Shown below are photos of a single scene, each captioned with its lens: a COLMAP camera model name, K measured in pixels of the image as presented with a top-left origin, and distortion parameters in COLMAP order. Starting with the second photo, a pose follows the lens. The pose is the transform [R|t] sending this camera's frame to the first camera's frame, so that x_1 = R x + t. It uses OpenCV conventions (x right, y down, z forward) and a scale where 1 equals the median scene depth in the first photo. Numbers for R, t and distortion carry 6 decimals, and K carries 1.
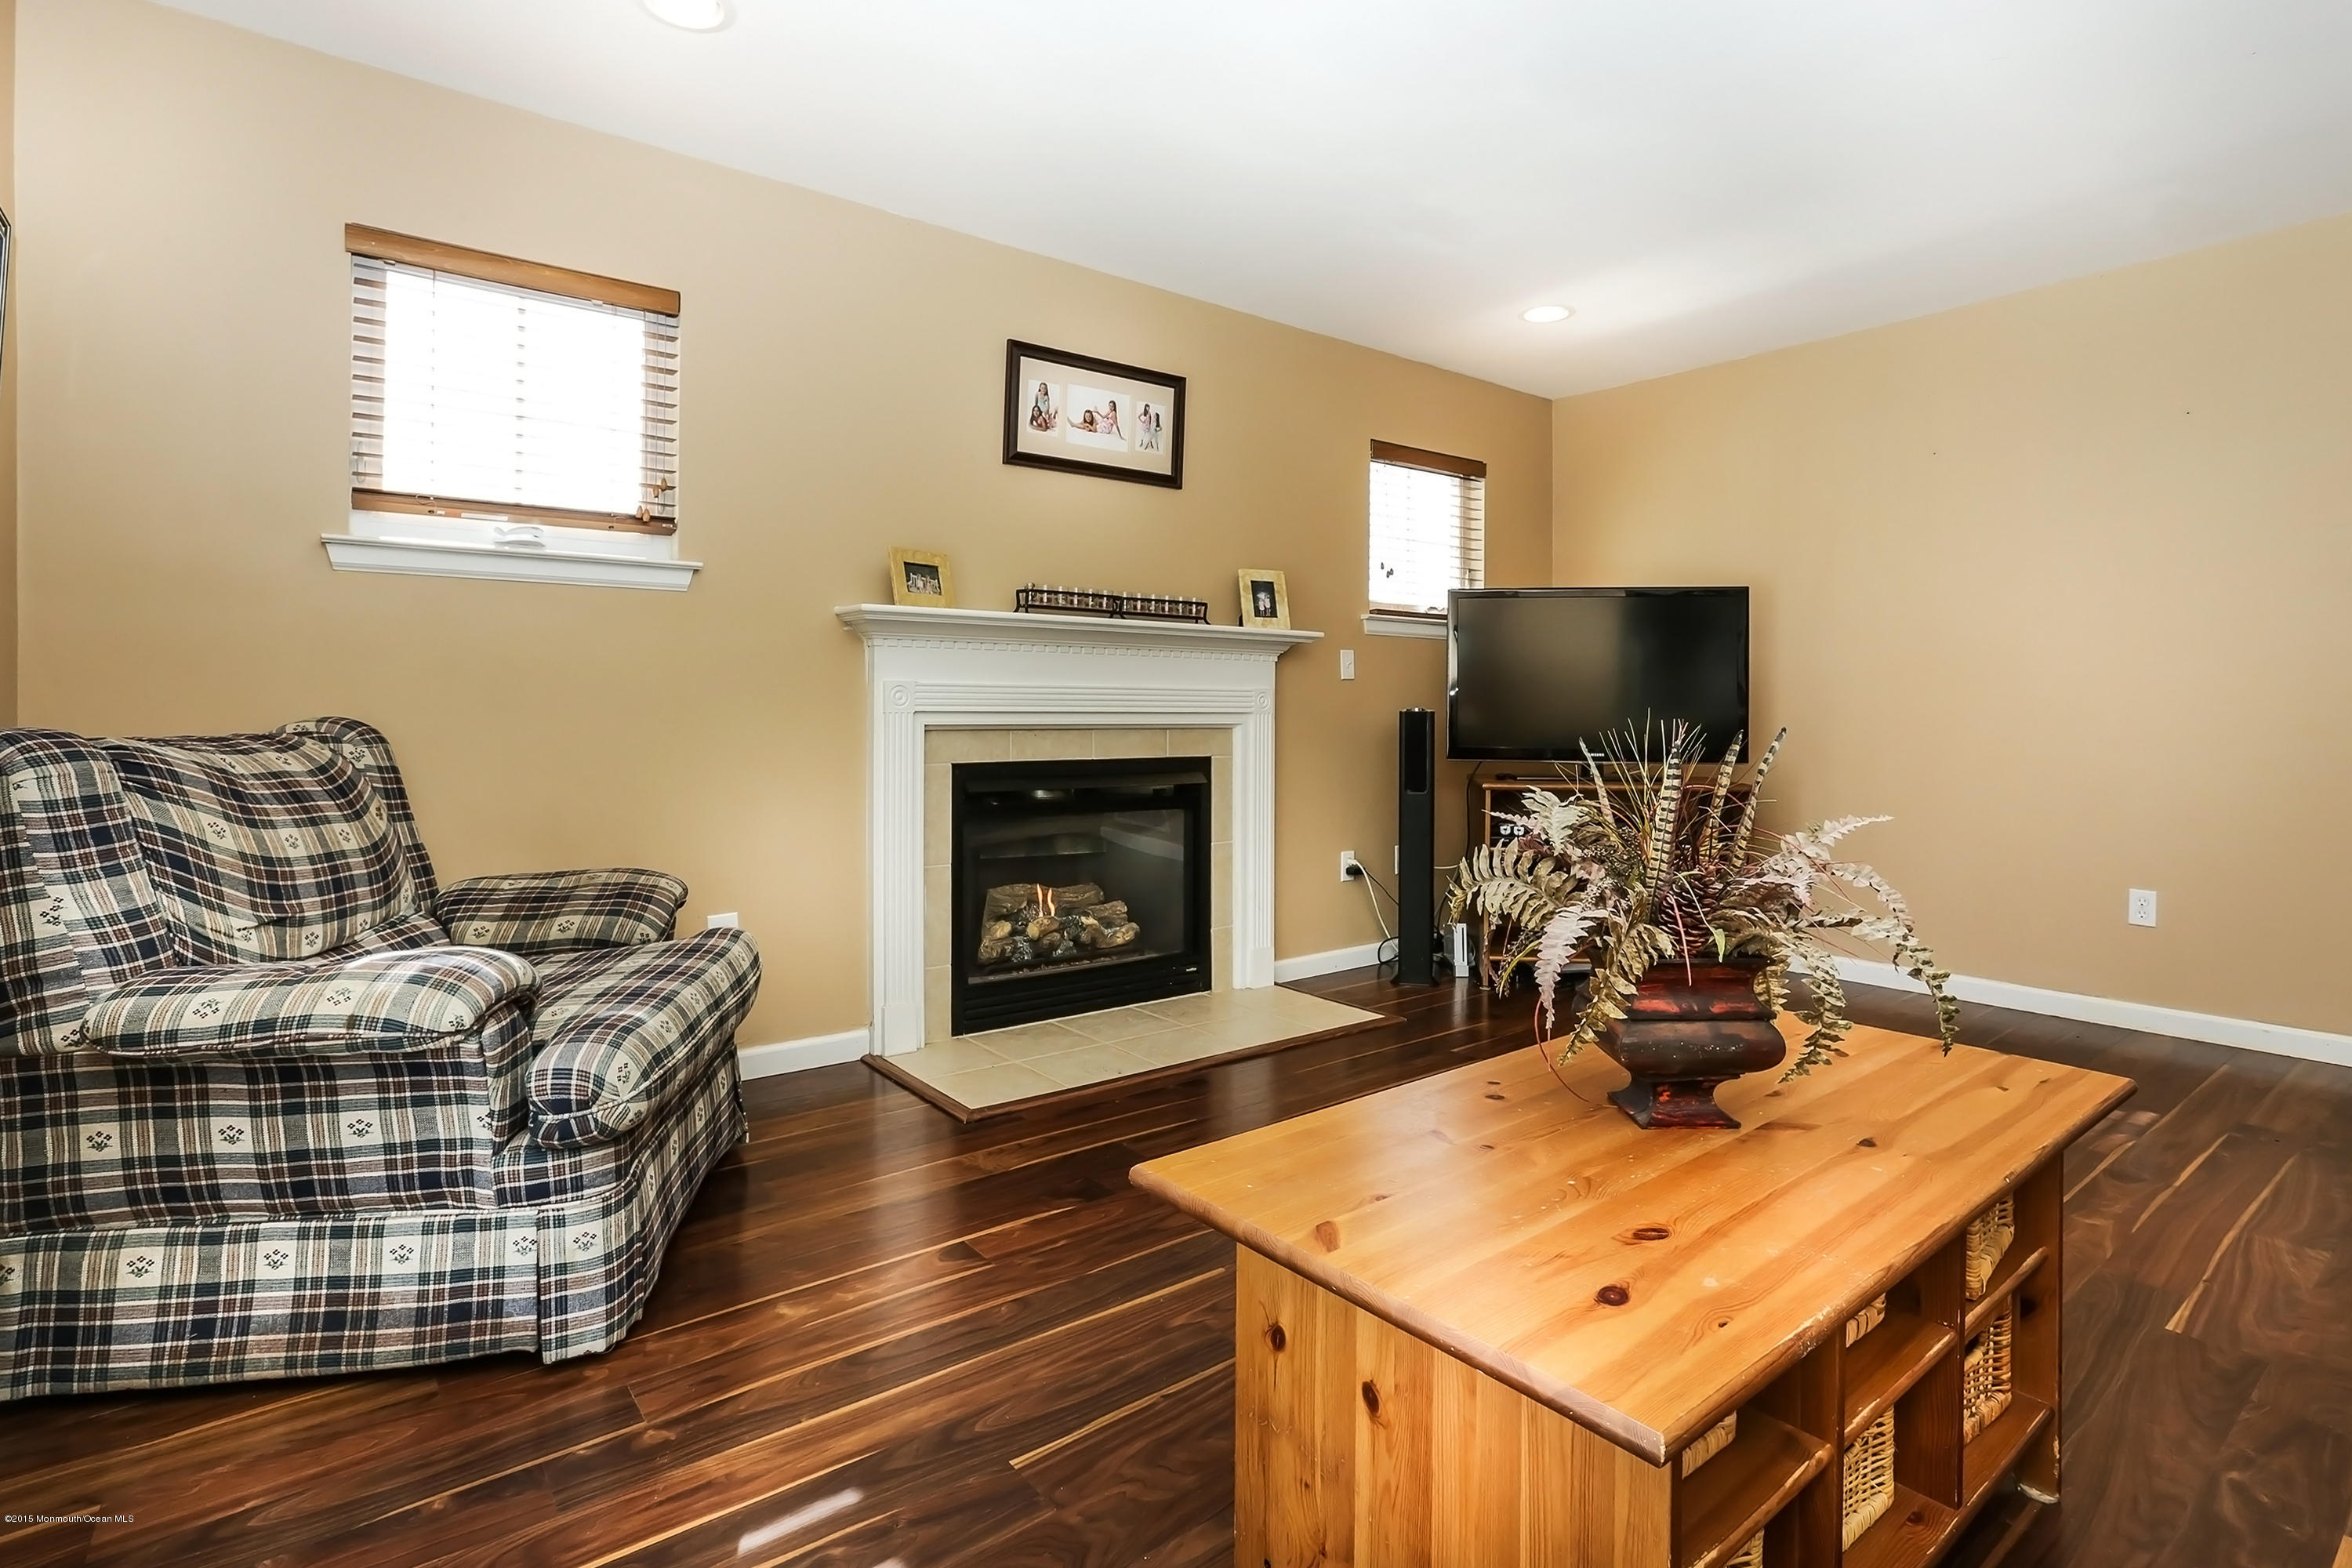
lens RADIAL K [[1151.8, 0, 1170.3], [0, 1151.8, 706.9], [0, 0, 1]] dist [-0.050253, 0.000743]
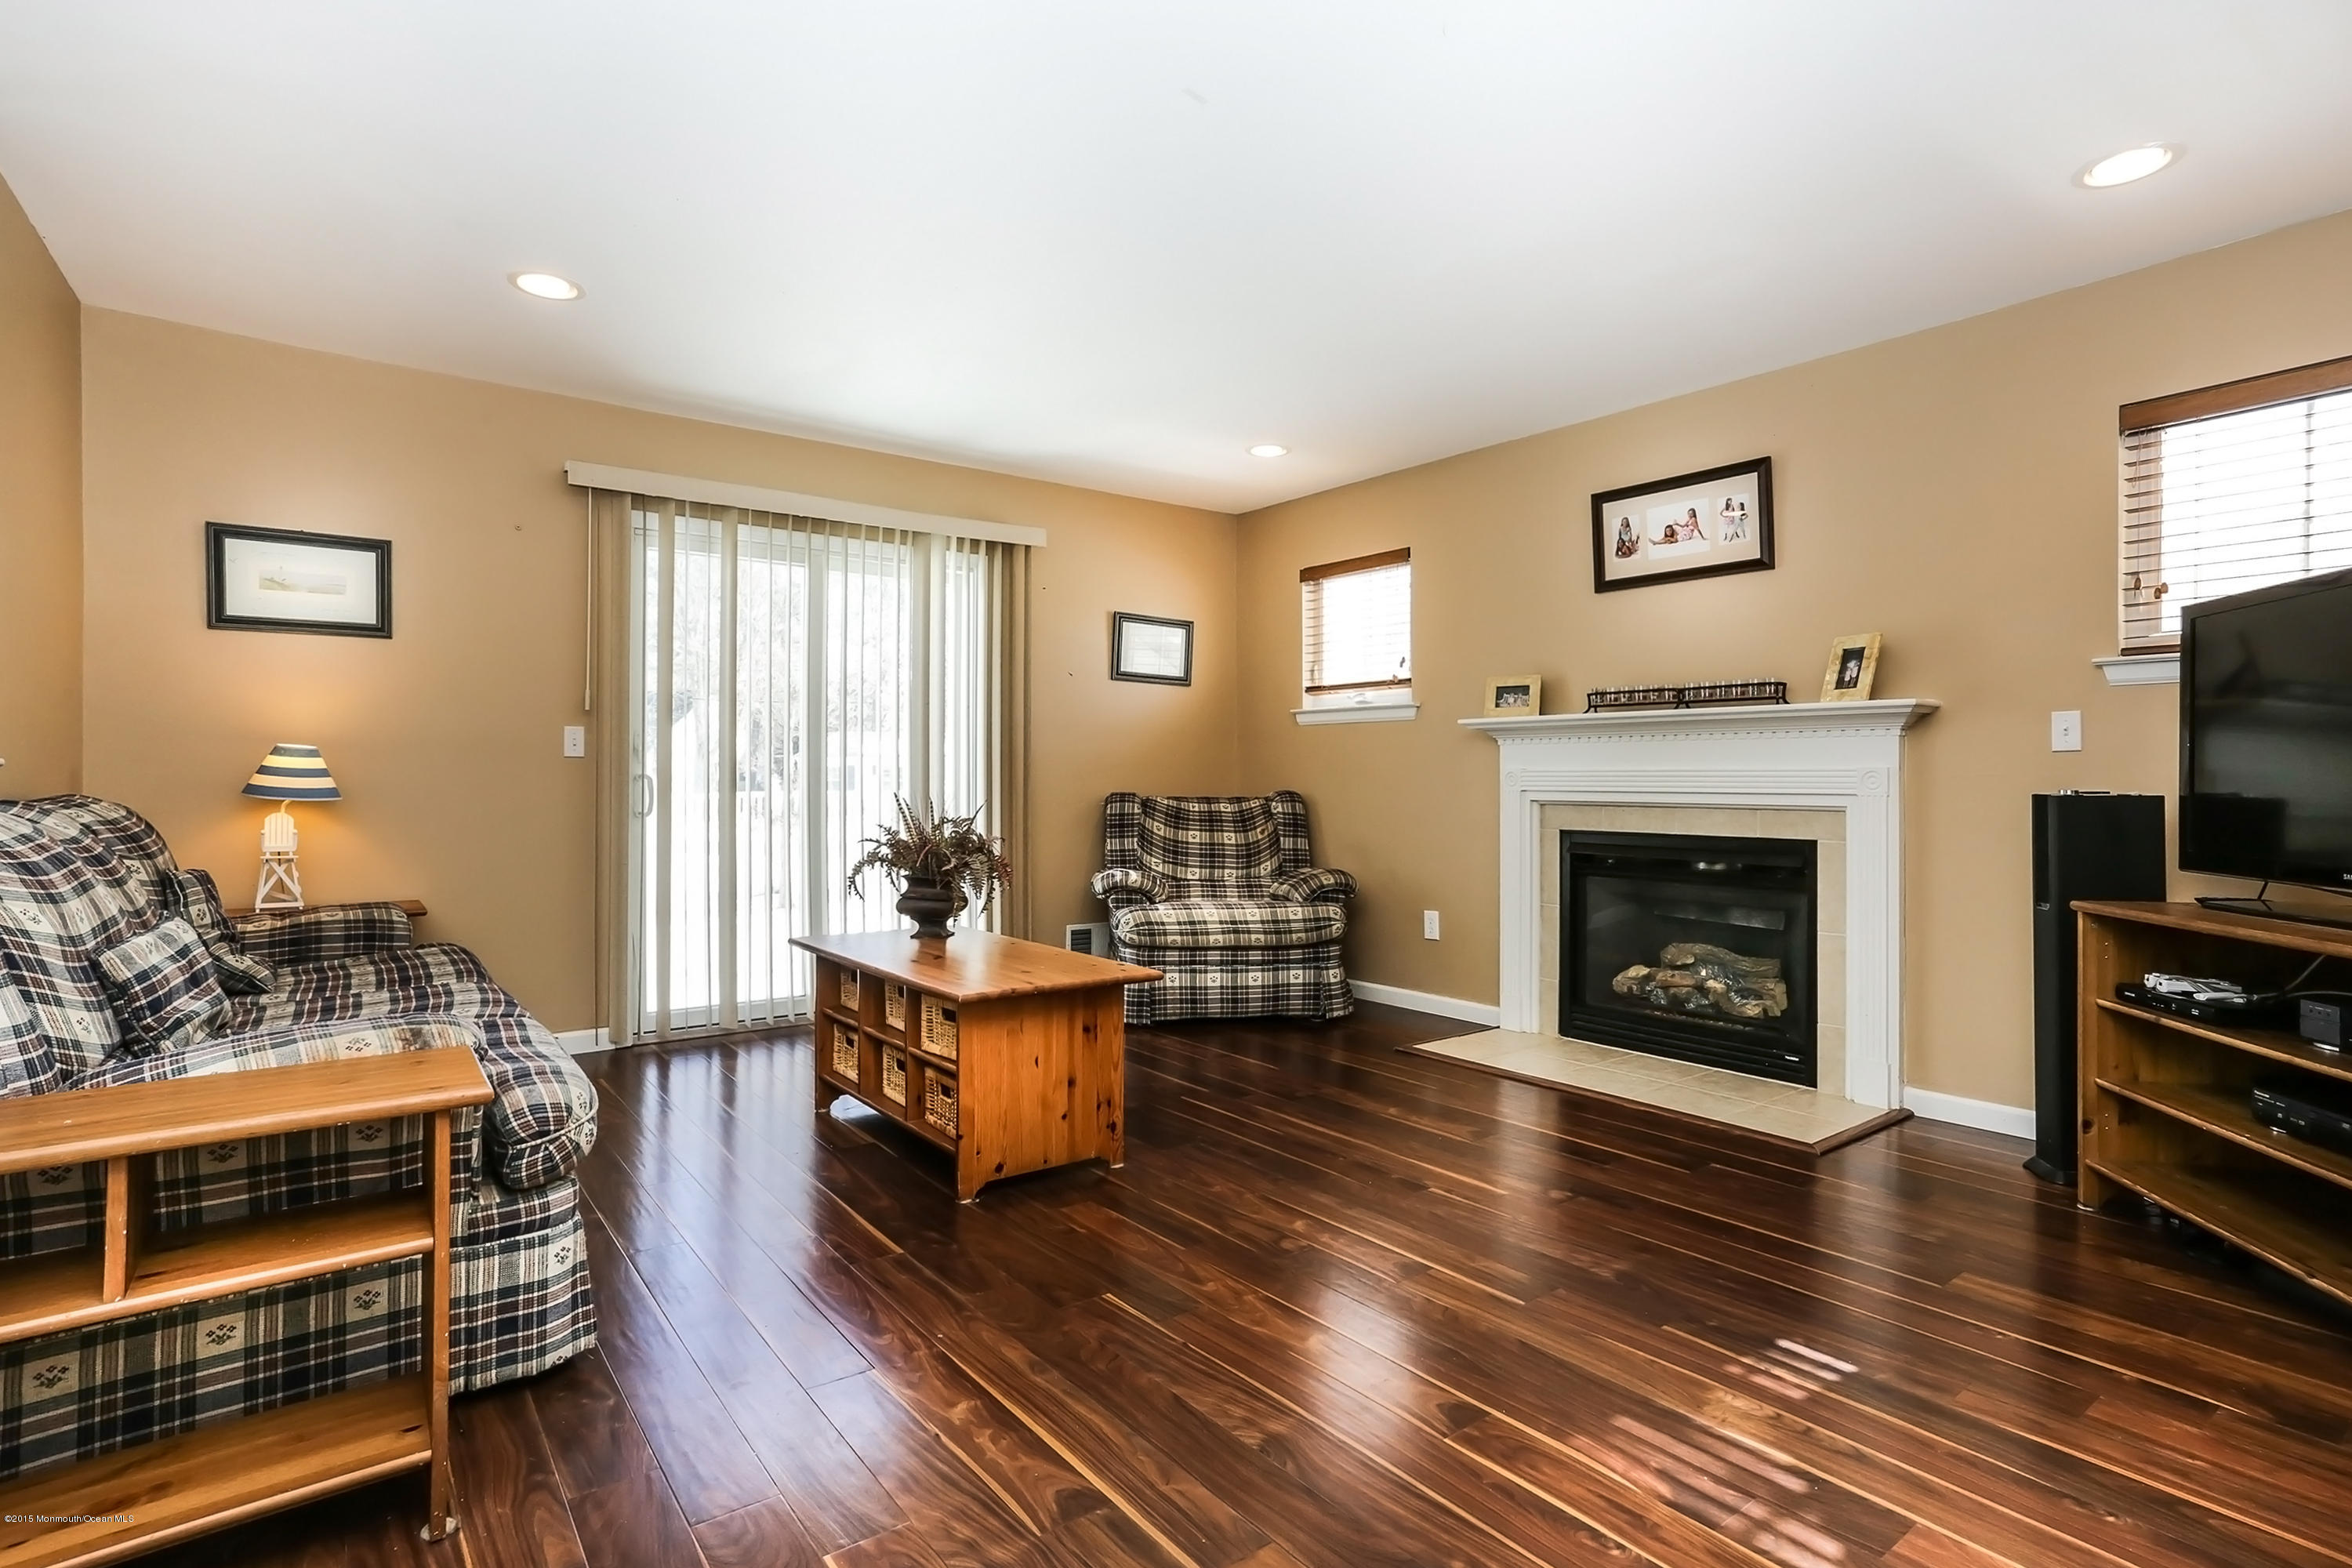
lens RADIAL K [[1167.6, 0, 1176.0], [0, 1167.6, 784.0], [0, 0, 1]] dist [-0.003827, -0.000114]
pose [[0.002208, -0.001508, -0.999996, 1.110993], [-0.003349, 0.999993, -0.001516, -0.000136], [0.999992, 0.003352, 0.002202, 0.528531]]
